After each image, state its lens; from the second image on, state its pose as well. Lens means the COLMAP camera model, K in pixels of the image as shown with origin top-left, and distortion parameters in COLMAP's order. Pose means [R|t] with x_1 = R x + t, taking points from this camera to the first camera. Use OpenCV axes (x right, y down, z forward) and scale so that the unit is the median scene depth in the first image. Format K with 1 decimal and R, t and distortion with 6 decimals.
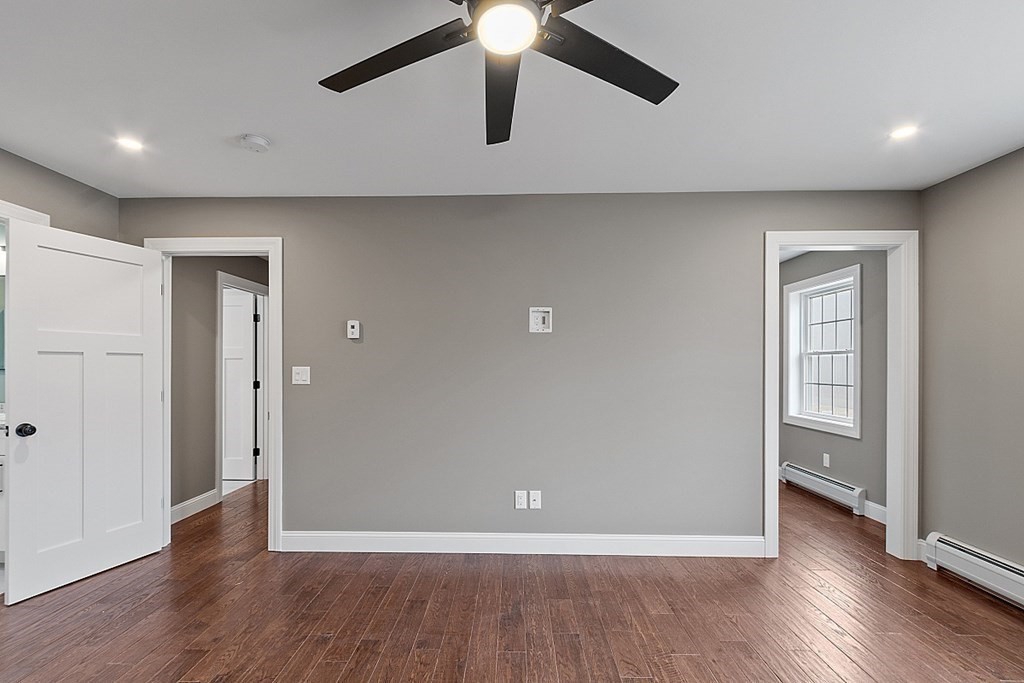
lens RADIAL K [[454.8, 0, 510.5], [0, 454.8, 360.7], [0, 0, 1]] dist [-0.001023, 0.000094]
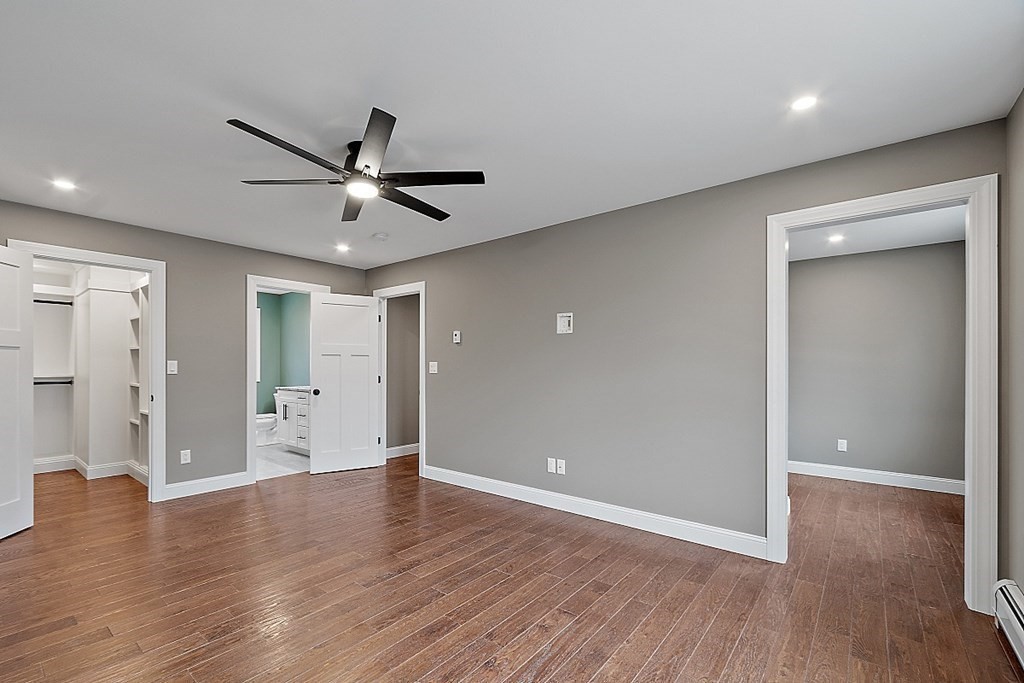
lens RADIAL K [[454.8, 0, 506.8], [0, 454.8, 361.2], [0, 0, 1]] dist [-0.001023, 0.000094]
pose [[0.787022, -0.007321, -0.616882, 0.712590], [0.005453, 0.999973, -0.004910, 0.019526], [0.616901, 0.000500, 0.787040, -0.079286]]
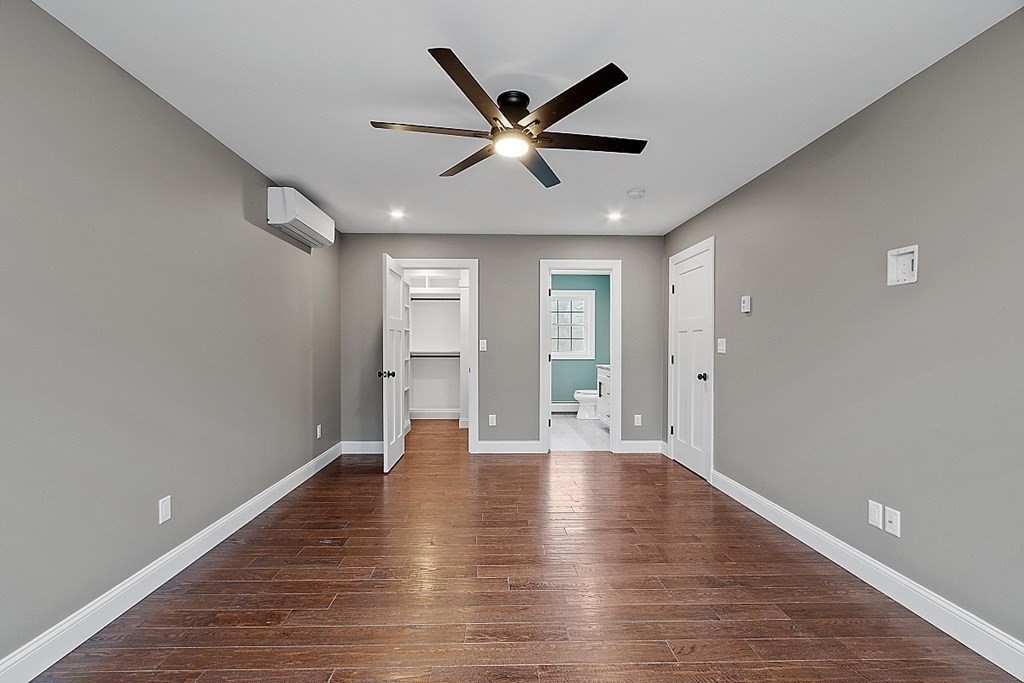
lens RADIAL K [[454.8, 0, 497.3], [0, 454.8, 347.3], [0, 0, 1]] dist [-0.001023, 0.000094]
pose [[0.034409, 0.003237, -0.999403, 0.739477], [0.006416, 0.999973, 0.003460, 0.027791], [0.999387, -0.006531, 0.034388, 0.362055]]
